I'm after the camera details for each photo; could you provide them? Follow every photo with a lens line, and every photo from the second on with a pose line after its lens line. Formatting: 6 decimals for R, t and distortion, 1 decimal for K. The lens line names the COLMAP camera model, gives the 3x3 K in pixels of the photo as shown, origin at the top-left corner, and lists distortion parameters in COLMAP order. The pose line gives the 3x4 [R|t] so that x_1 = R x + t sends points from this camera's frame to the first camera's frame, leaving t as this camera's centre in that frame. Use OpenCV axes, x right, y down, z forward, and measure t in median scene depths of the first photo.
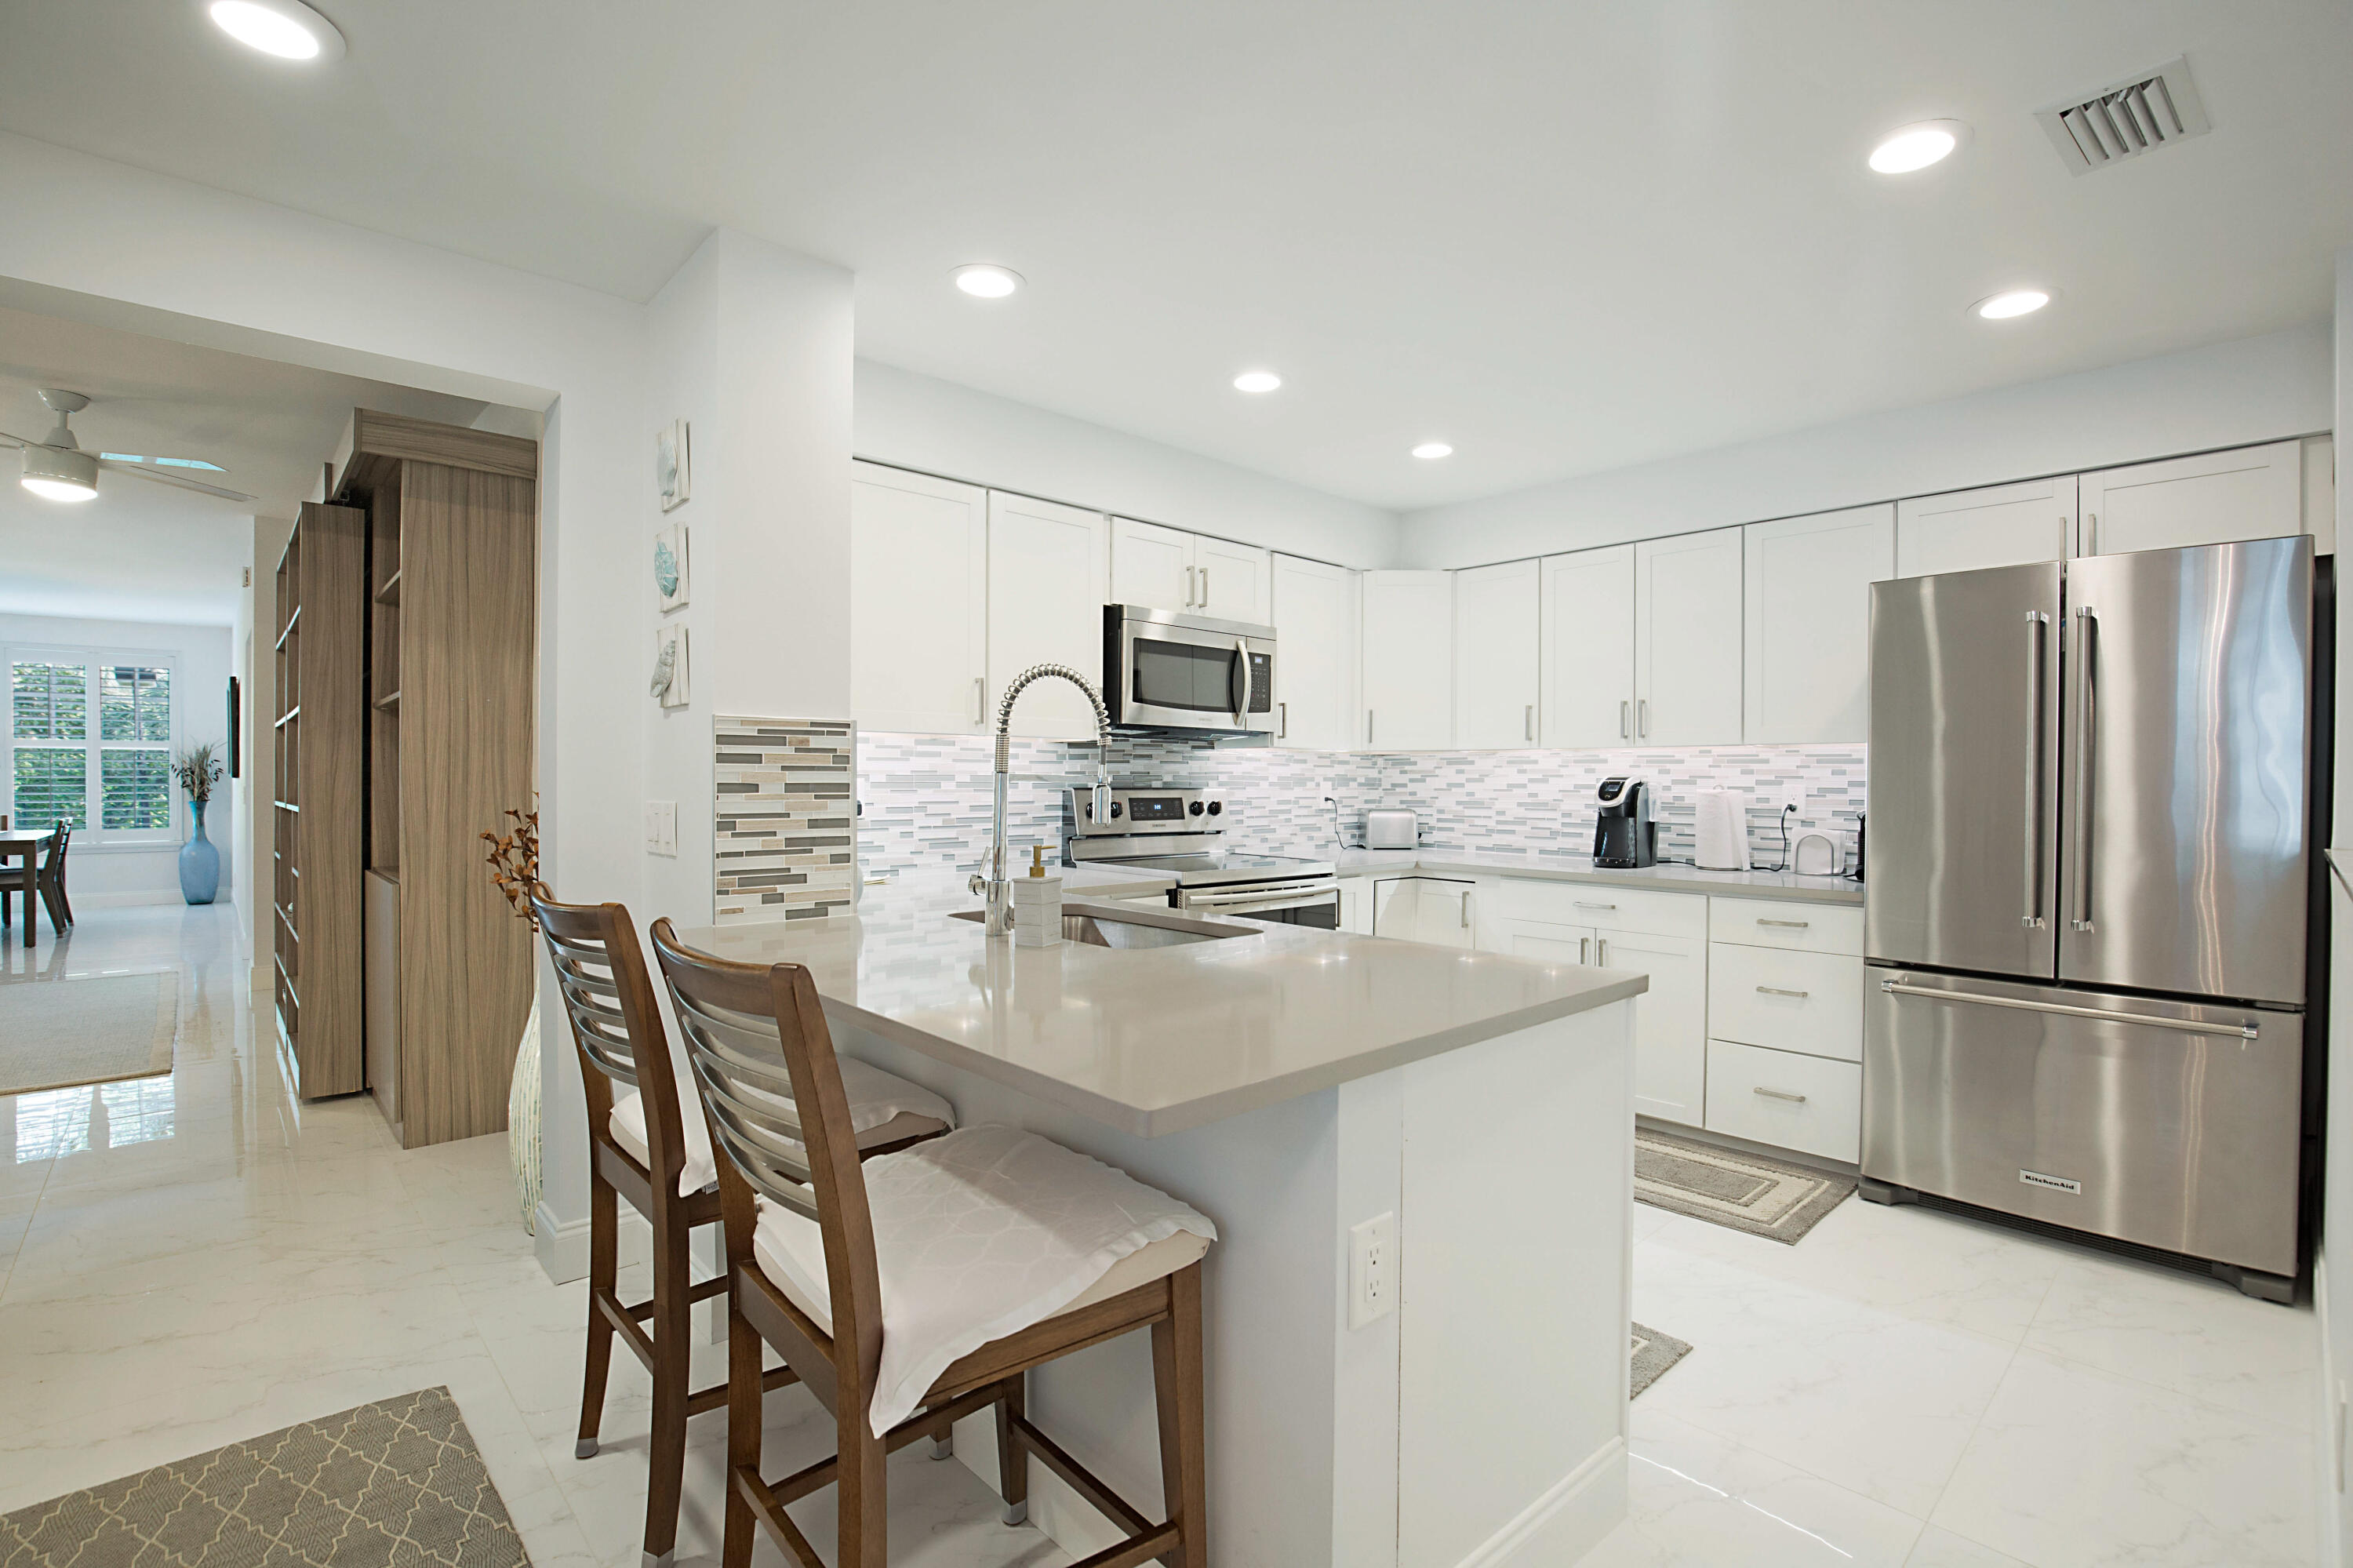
lens RADIAL K [[1092.9, 0, 1173.7], [0, 1092.9, 781.7], [0, 0, 1]] dist [-0.024865, 0.003850]
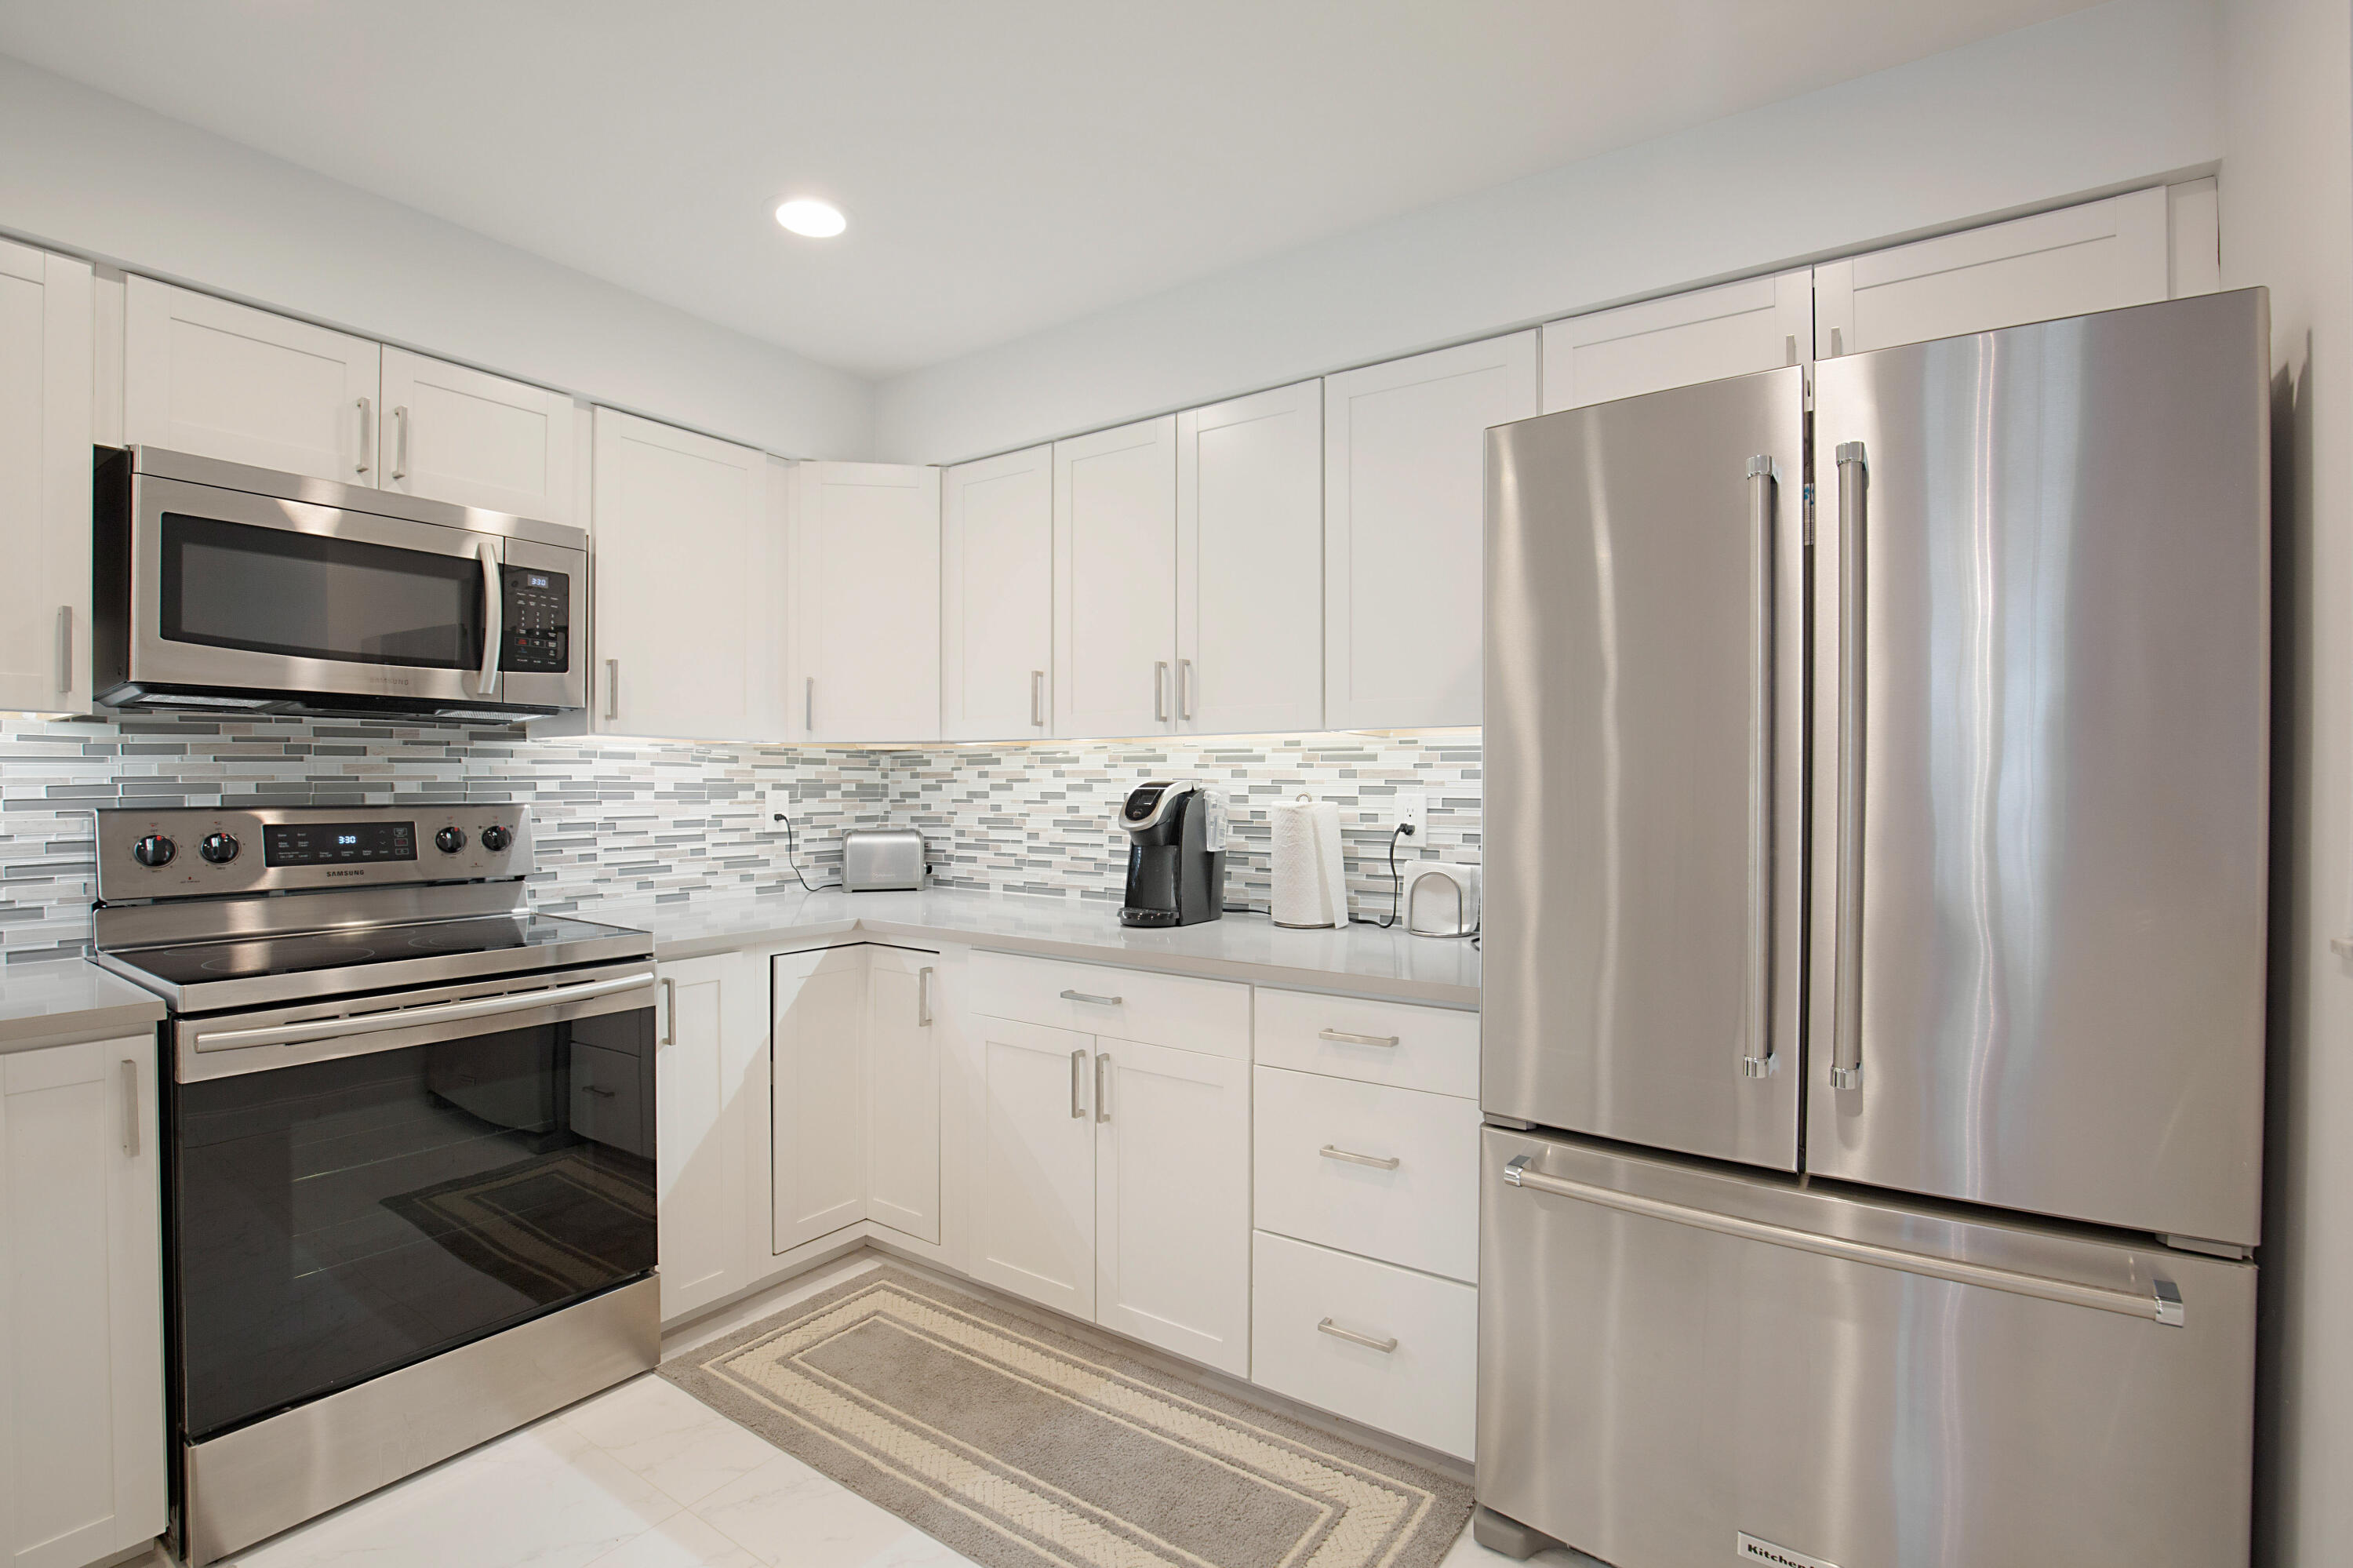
lens RADIAL K [[1092.9, 0, 1167.1], [0, 1092.9, 783.2], [0, 0, 1]] dist [-0.024865, 0.003850]
pose [[0.977515, -0.004642, 0.210813, 0.277975], [0.004879, 0.999988, -0.000604, -0.003383], [-0.210807, 0.001619, 0.977526, 0.373045]]
